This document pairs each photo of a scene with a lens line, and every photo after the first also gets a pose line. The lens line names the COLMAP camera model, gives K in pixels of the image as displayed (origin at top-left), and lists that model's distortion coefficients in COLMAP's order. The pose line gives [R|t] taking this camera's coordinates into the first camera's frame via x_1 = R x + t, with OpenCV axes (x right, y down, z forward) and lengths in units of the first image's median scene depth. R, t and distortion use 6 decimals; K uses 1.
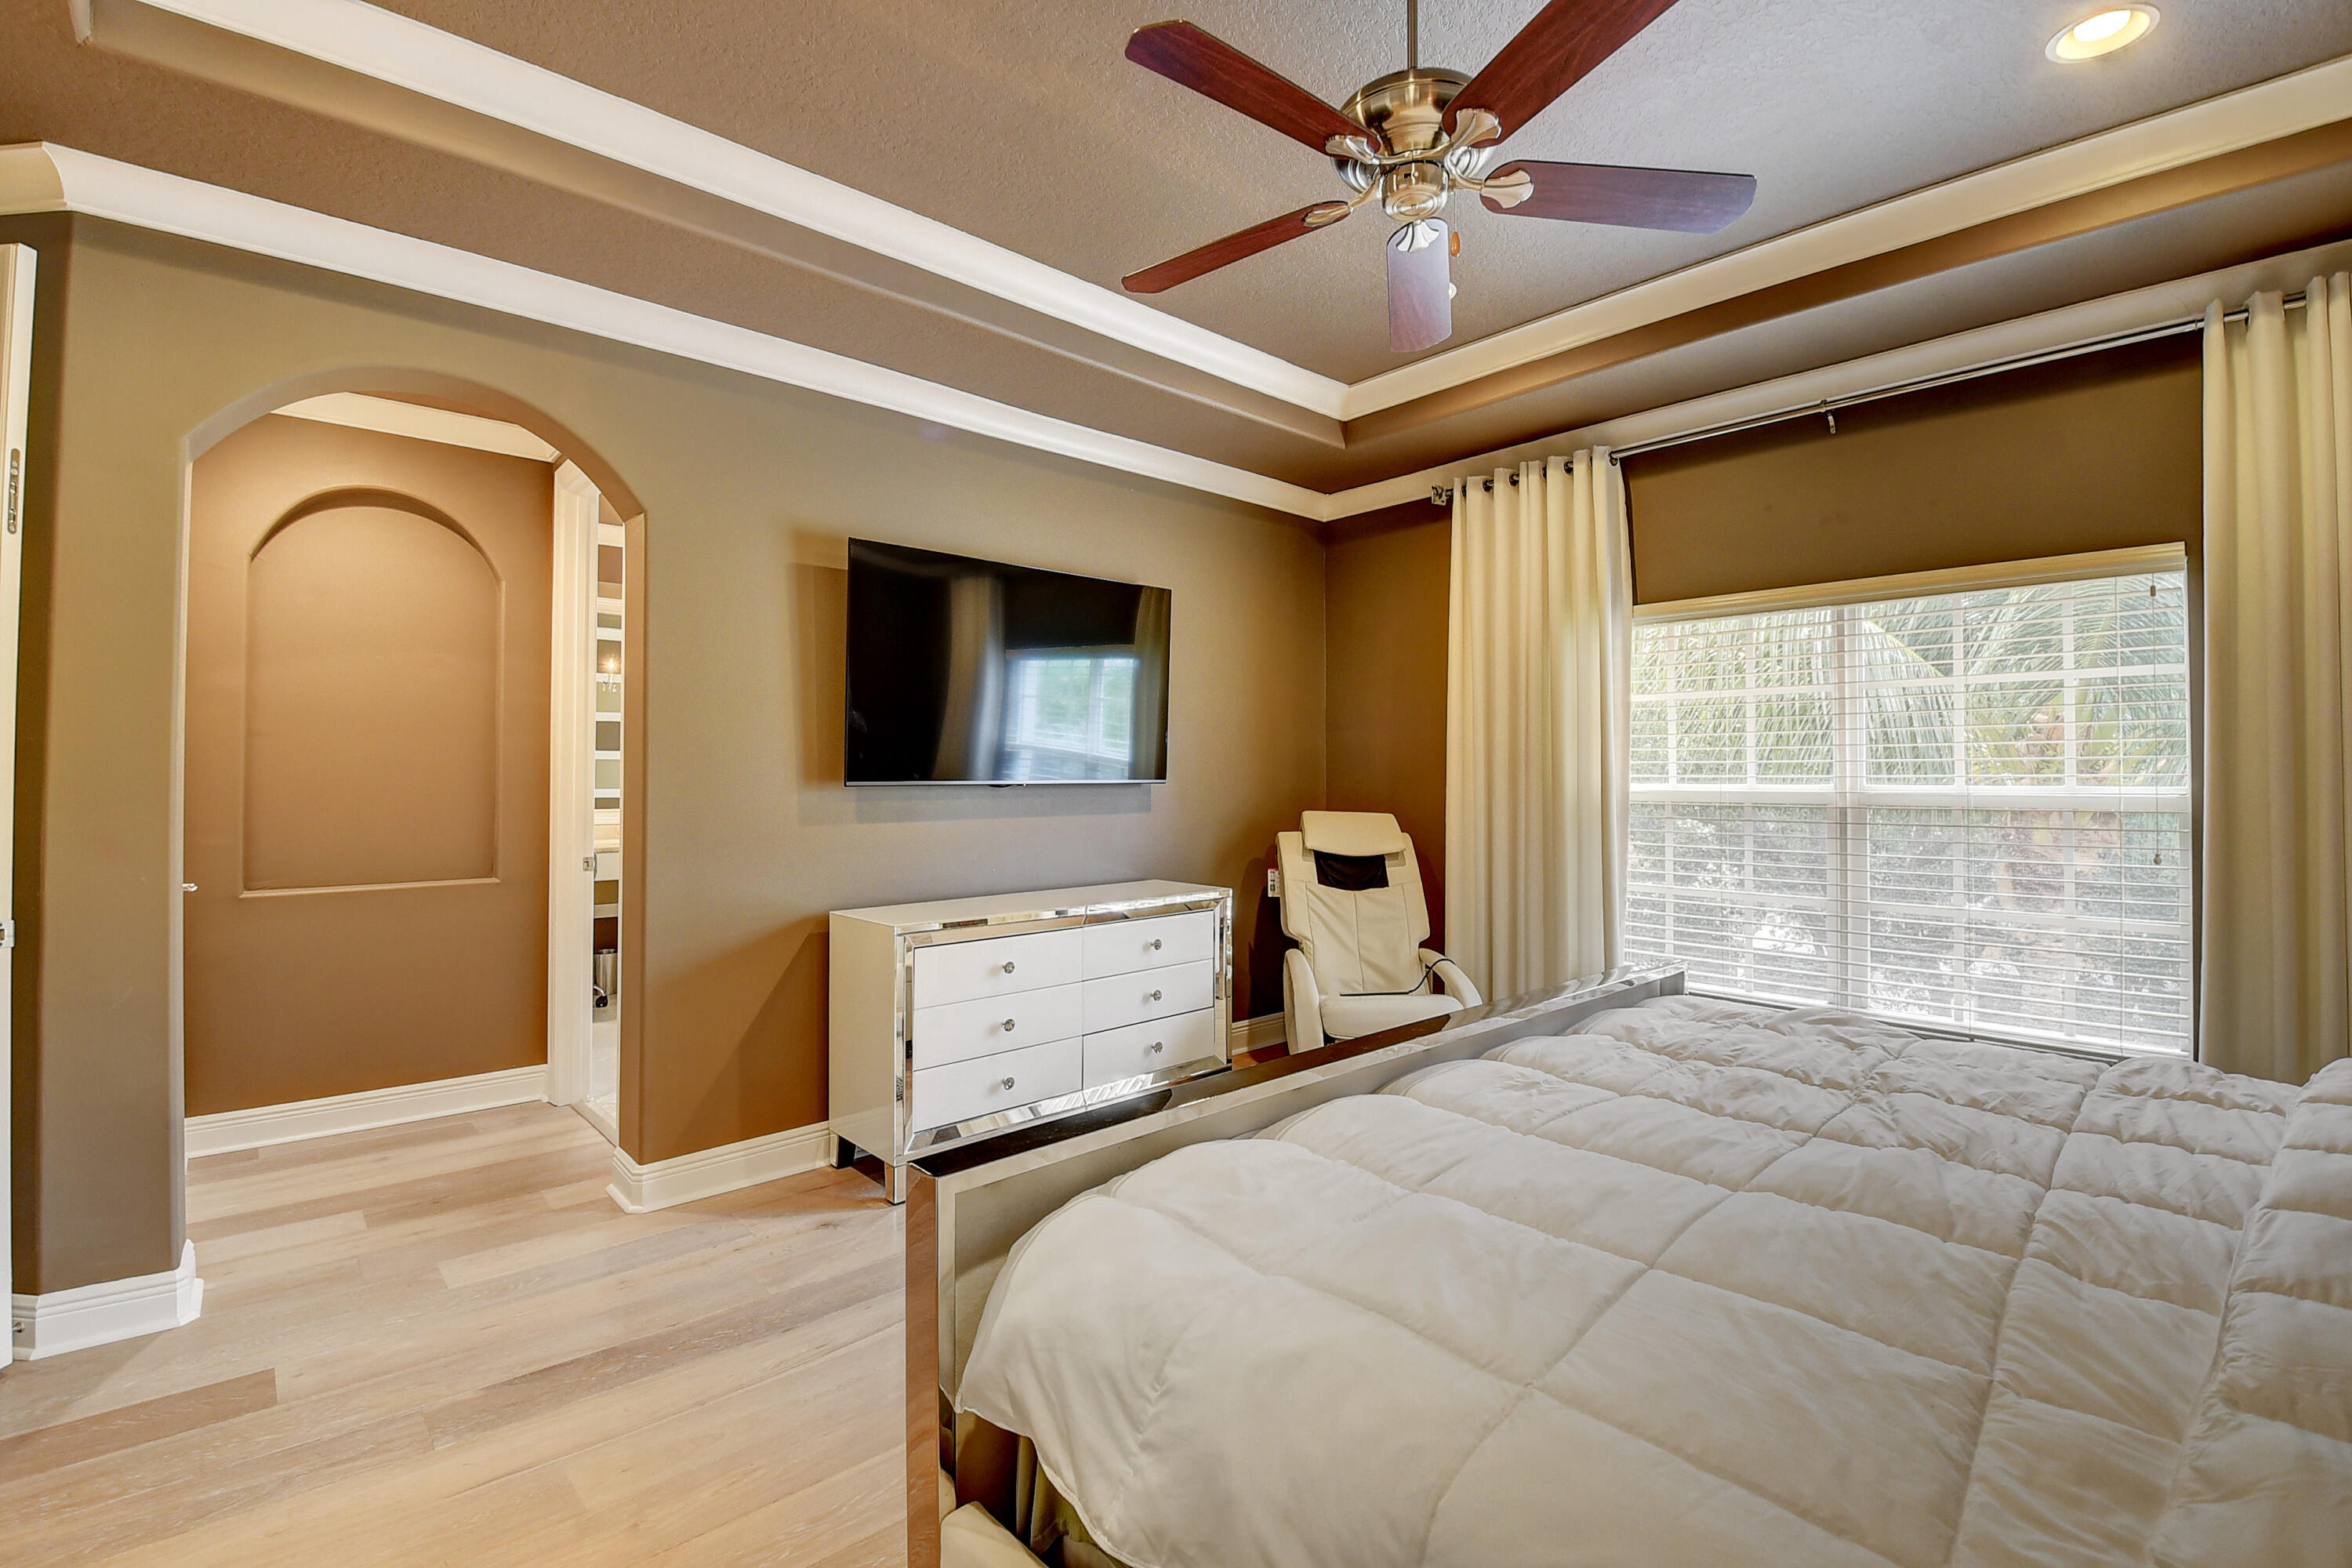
lens RADIAL K [[1030.1, 0, 1170.2], [0, 1030.1, 758.9], [0, 0, 1]] dist [0.003065, -0.021041]
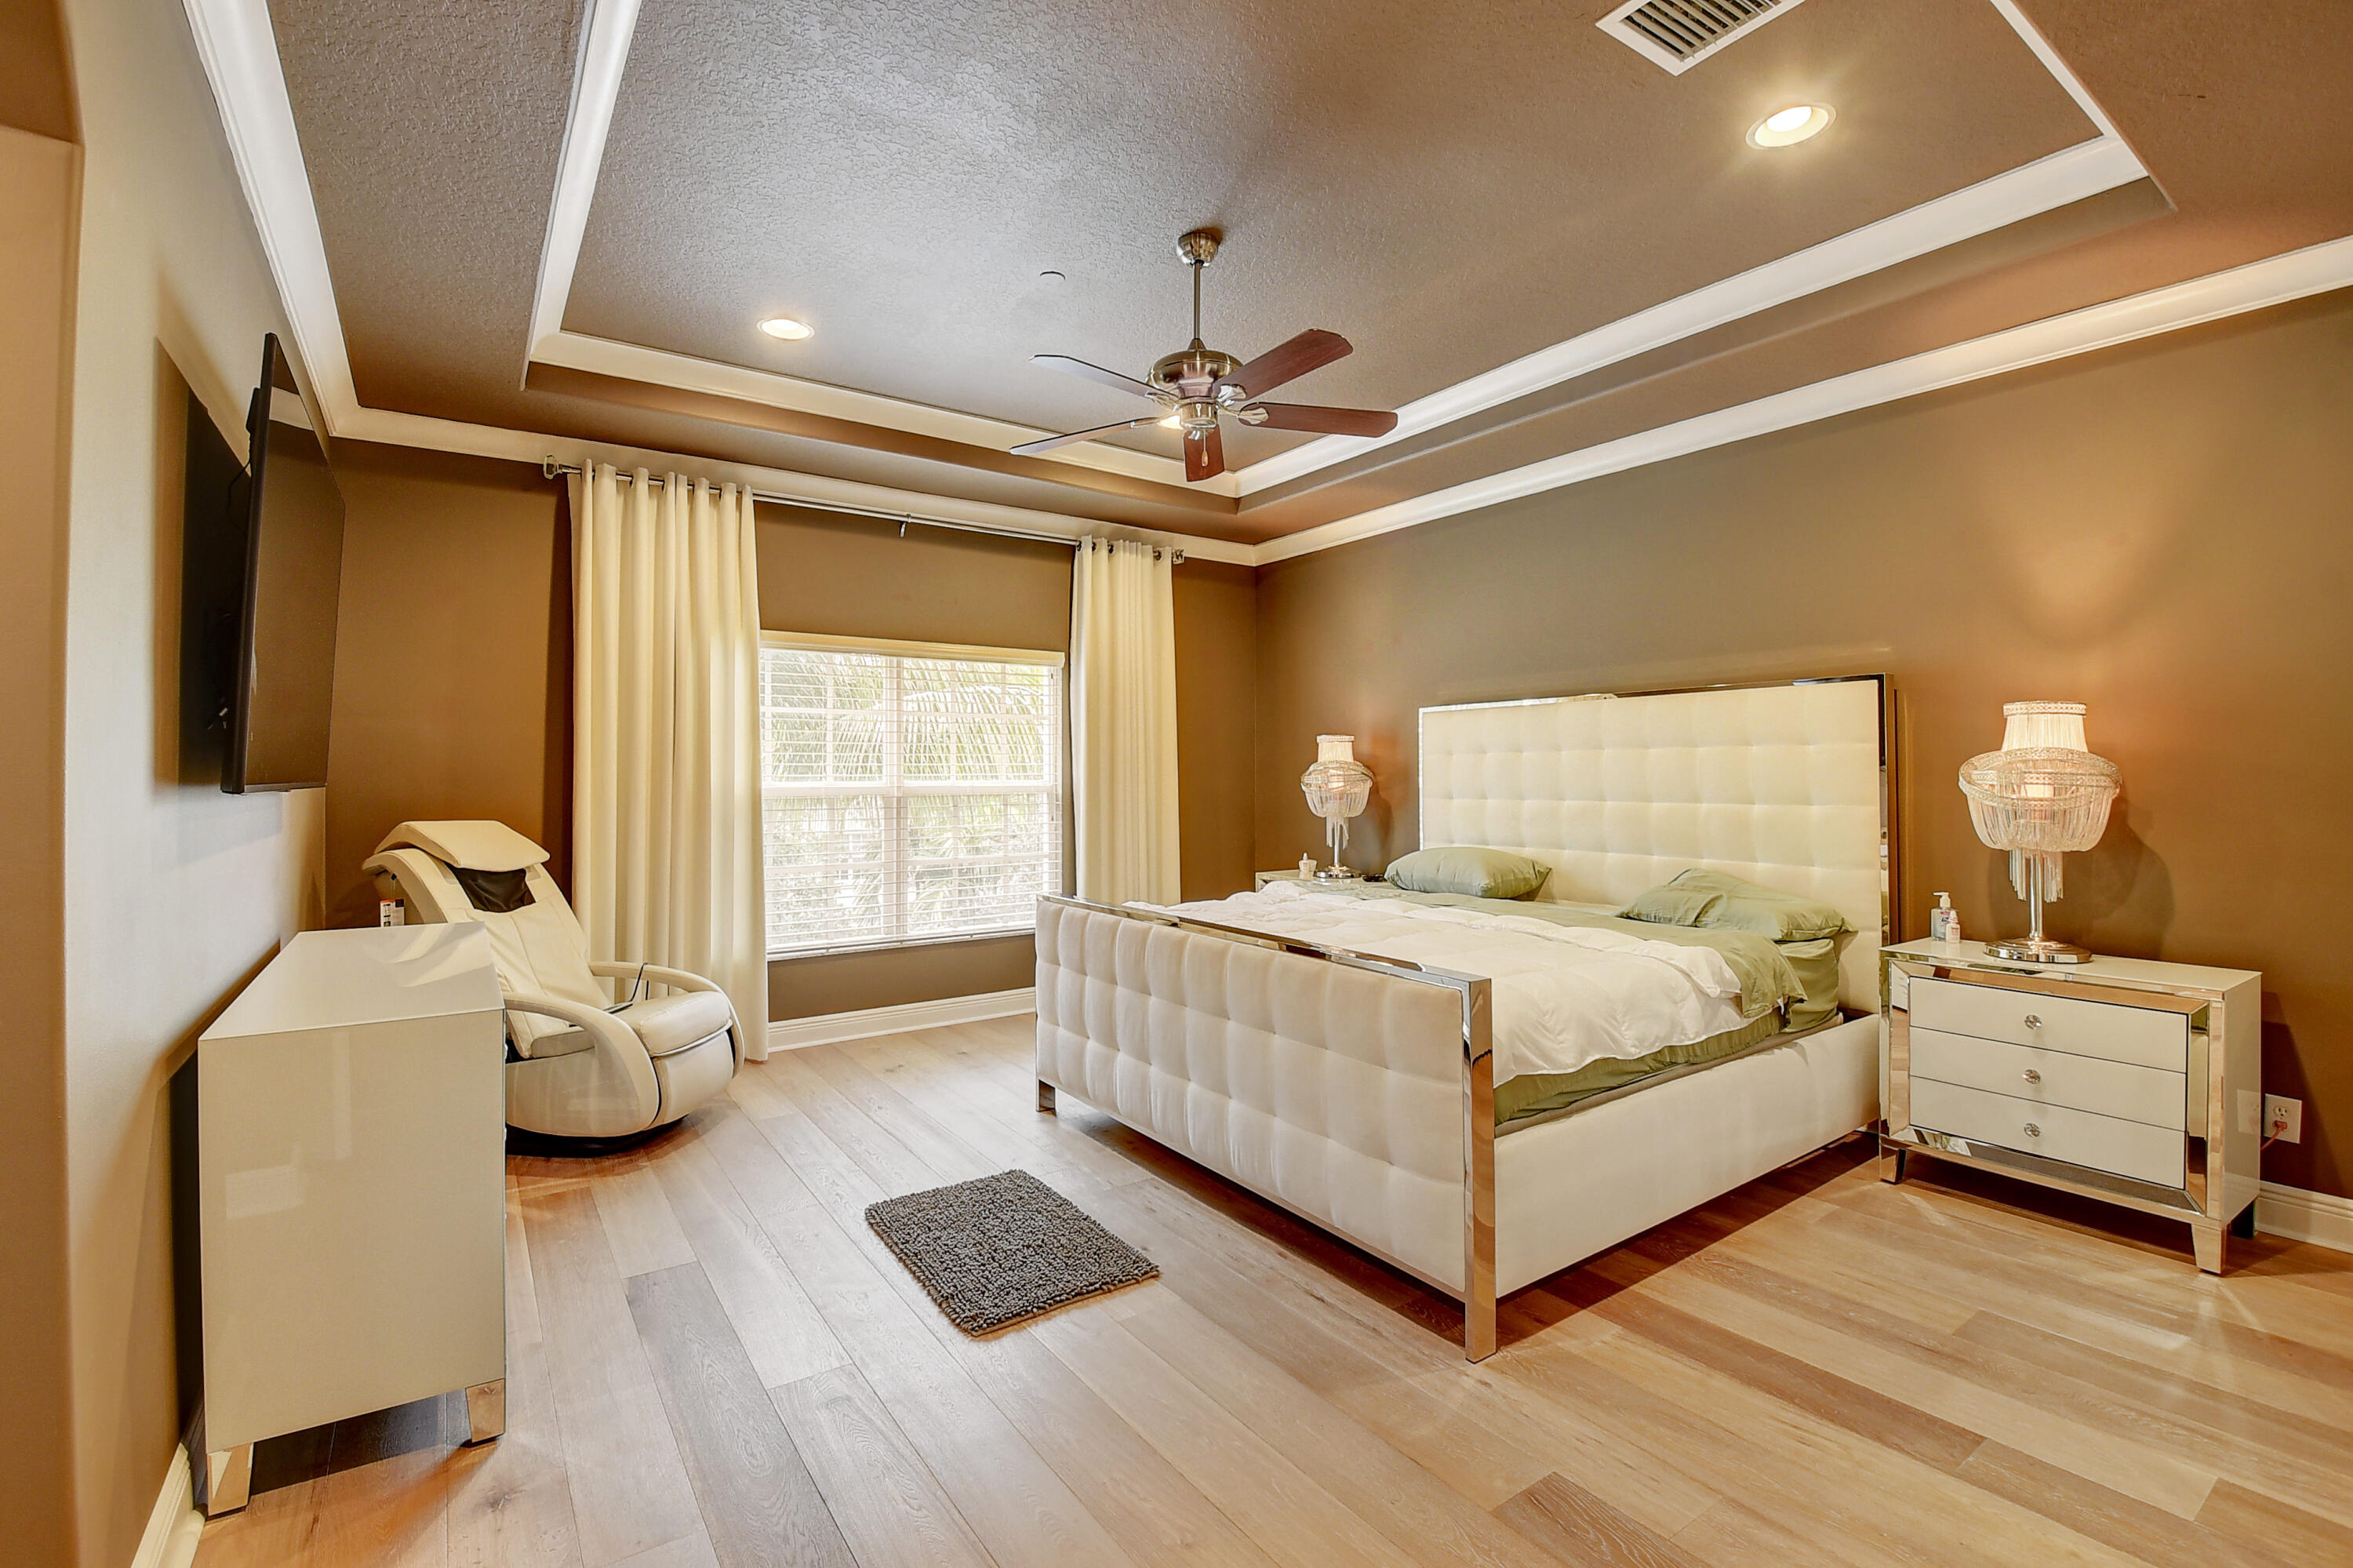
lens RADIAL K [[1030.6, 0, 1170.7], [0, 1030.6, 758.9], [0, 0, 1]] dist [0.003065, -0.021041]
pose [[0.142069, 0.009455, 0.989812, -0.648646], [-0.012271, 0.999894, -0.007790, 0.000811], [-0.989781, -0.011039, 0.142170, 0.374224]]
